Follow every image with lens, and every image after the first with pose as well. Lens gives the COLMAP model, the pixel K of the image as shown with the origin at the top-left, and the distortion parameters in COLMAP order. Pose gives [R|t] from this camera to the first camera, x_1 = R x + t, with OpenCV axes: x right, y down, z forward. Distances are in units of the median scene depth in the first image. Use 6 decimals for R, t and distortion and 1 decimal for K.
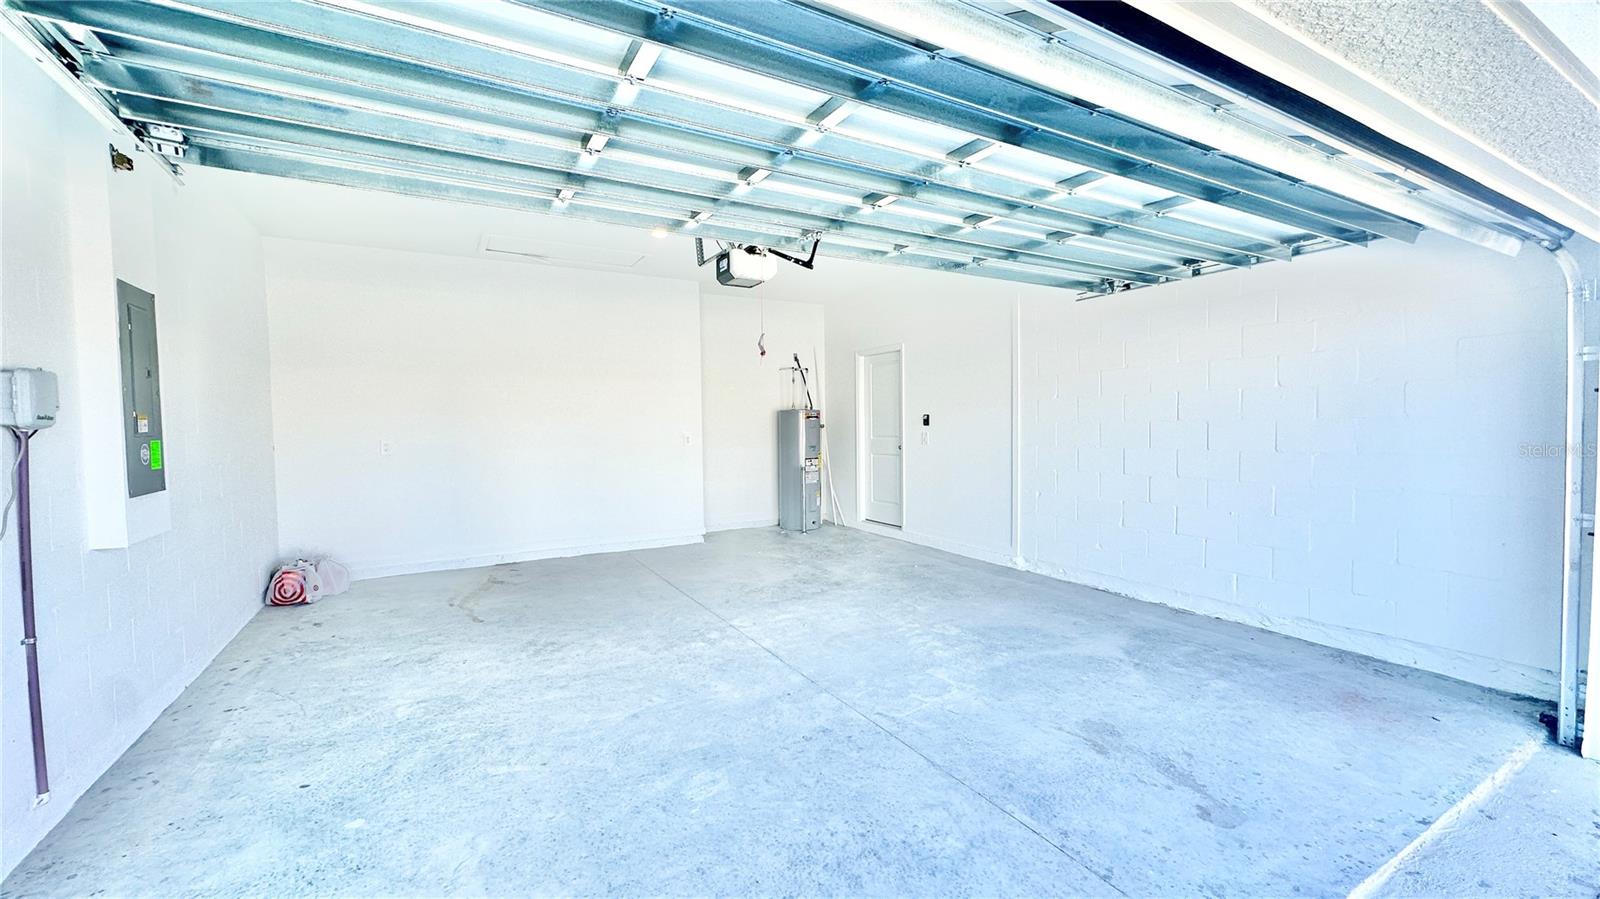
lens RADIAL K [[640.8, 0, 800.0], [0, 640.8, 449.5], [0, 0, 1]] dist [0.011427, 0.000122]
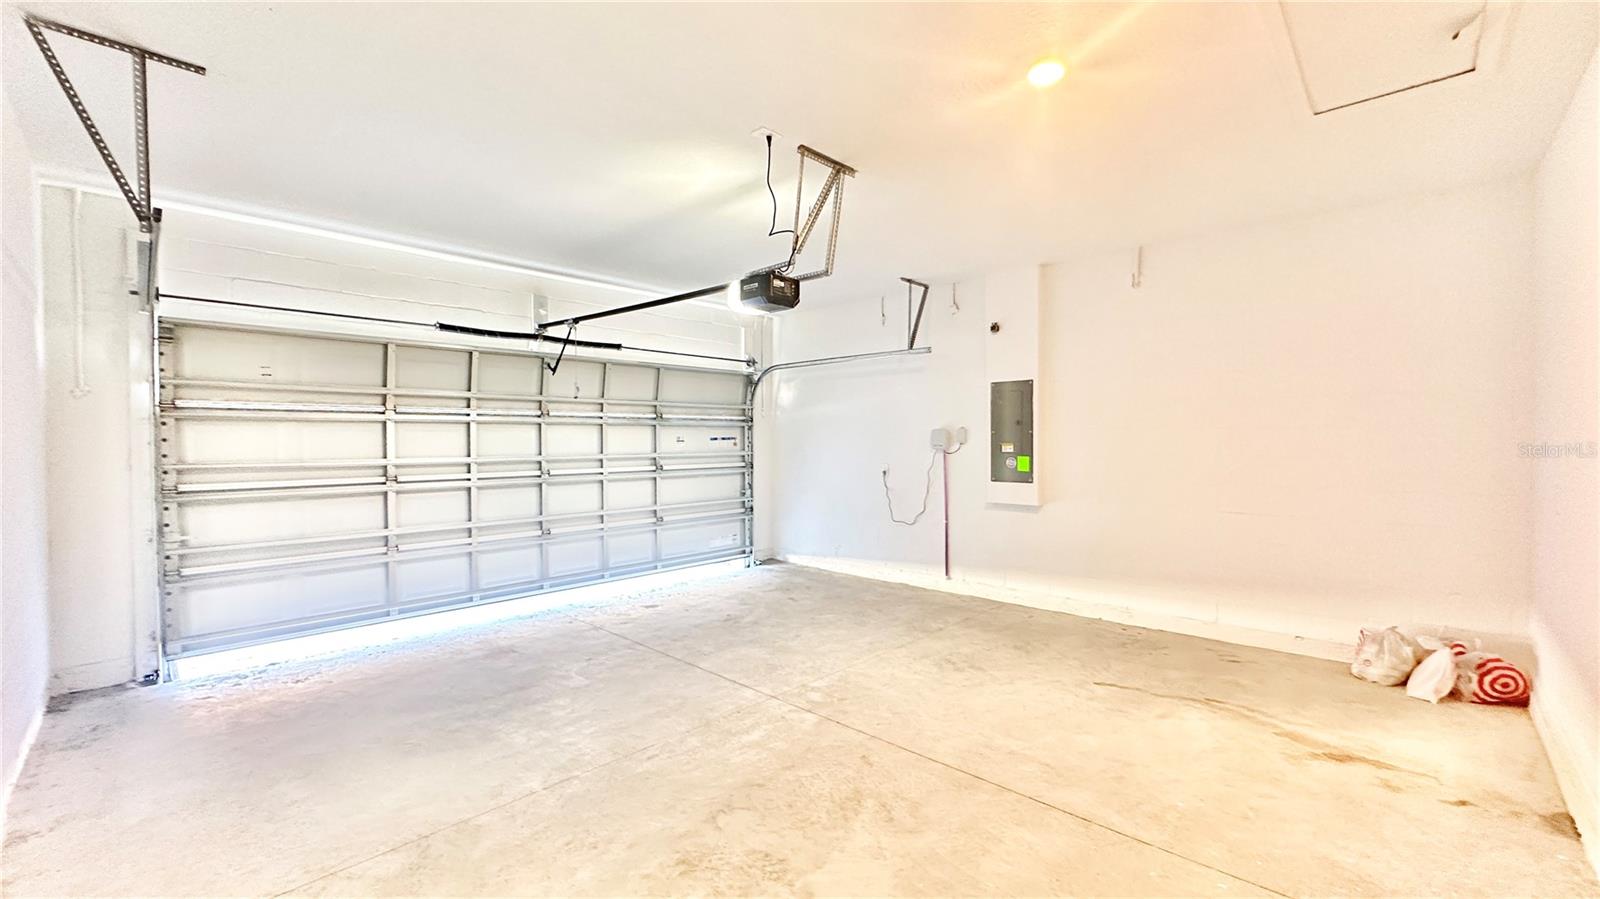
lens RADIAL K [[640.8, 0, 800.0], [0, 640.8, 449.5], [0, 0, 1]] dist [0.011427, 0.000122]
pose [[-0.959093, 0.020357, -0.282359, 0.139994], [0.004512, 0.998384, 0.056655, -0.109759], [0.283056, 0.053064, -0.957634, 1.972596]]
